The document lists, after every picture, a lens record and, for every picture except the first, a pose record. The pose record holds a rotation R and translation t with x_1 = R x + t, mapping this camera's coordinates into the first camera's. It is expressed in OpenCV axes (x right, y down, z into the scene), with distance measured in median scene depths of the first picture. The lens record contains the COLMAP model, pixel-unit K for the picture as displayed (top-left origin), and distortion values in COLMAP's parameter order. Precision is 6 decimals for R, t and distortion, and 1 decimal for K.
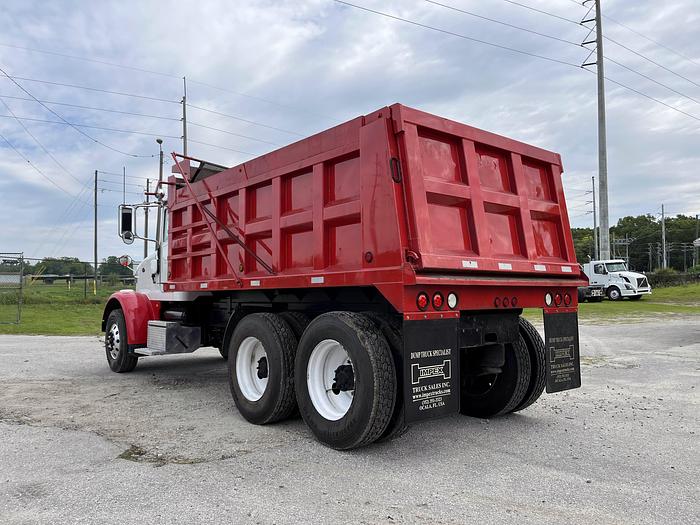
lens RADIAL K [[532.3, 0, 352.6], [0, 532.3, 266.9], [0, 0, 1]] dist [0.067127, -0.089874]
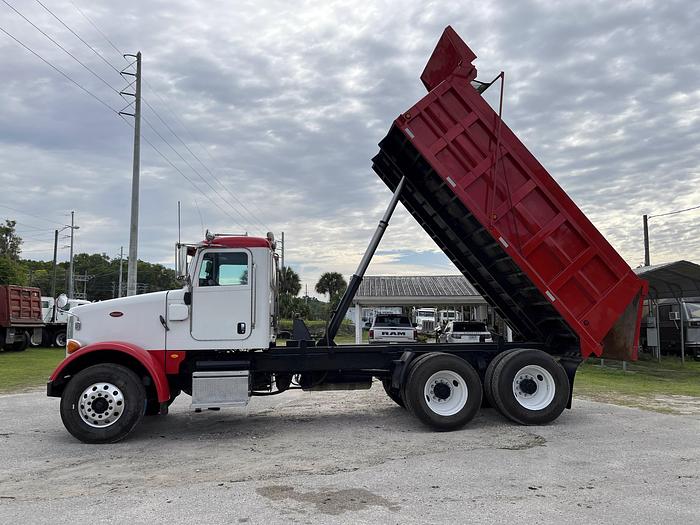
lens RADIAL K [[535.6, 0, 352.7], [0, 535.6, 250.2], [0, 0, 1]] dist [0.068509, -0.089717]
pose [[0.559971, 0.110072, 0.821168, -1.039052], [-0.030775, 0.993215, -0.112148, -0.014044], [-0.827941, 0.037527, 0.559559, 0.245957]]
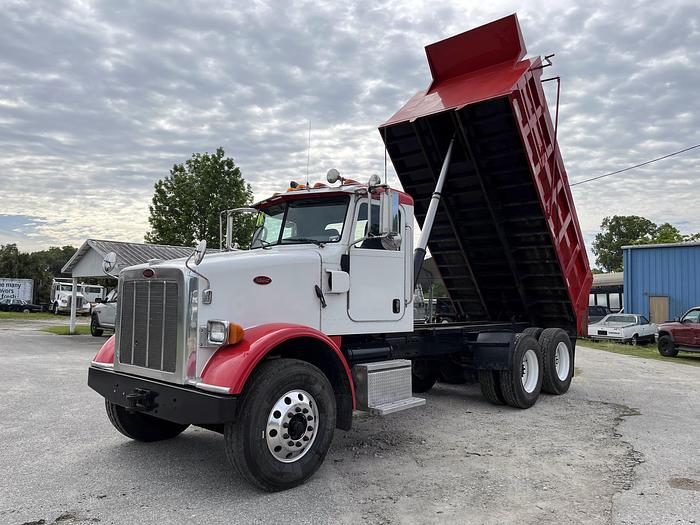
lens RADIAL K [[529.6, 0, 350.4], [0, 529.6, 252.1], [0, 0, 1]] dist [0.055080, -0.085318]
pose [[-0.156433, 0.093942, 0.983211, -1.068095], [-0.059651, 0.992751, -0.104344, 0.030399], [-0.985886, -0.074972, -0.149695, 1.156901]]
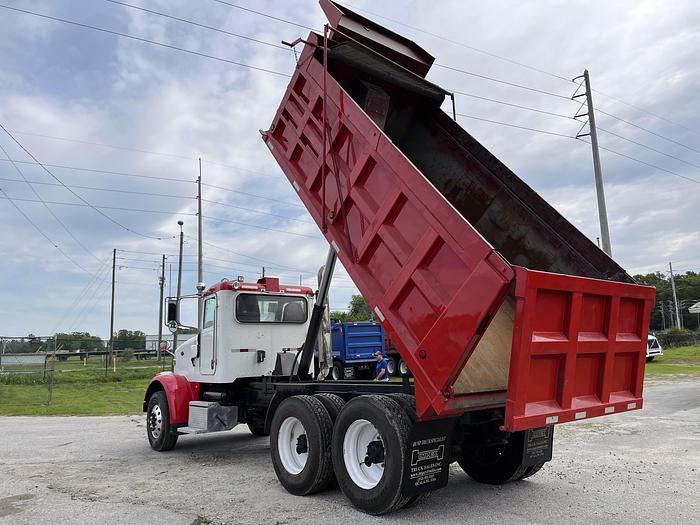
lens RADIAL K [[533.6, 0, 356.3], [0, 533.6, 265.4], [0, 0, 1]] dist [0.077034, -0.100926]
pose [[0.999489, -0.030639, -0.009082, -0.020095], [0.029280, 0.991877, -0.123781, -0.034203], [0.012801, 0.123452, 0.992268, -0.145421]]
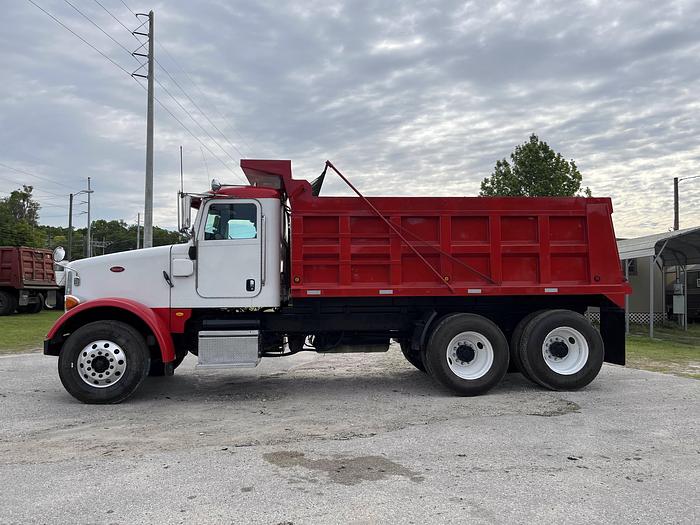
lens RADIAL K [[534.8, 0, 360.0], [0, 534.8, 252.0], [0, 0, 1]] dist [0.067067, -0.091382]
pose [[0.572737, 0.064675, 0.817184, -0.974206], [-0.039305, 0.997903, -0.051430, 0.006682], [-0.818796, -0.002663, 0.574078, 0.292120]]
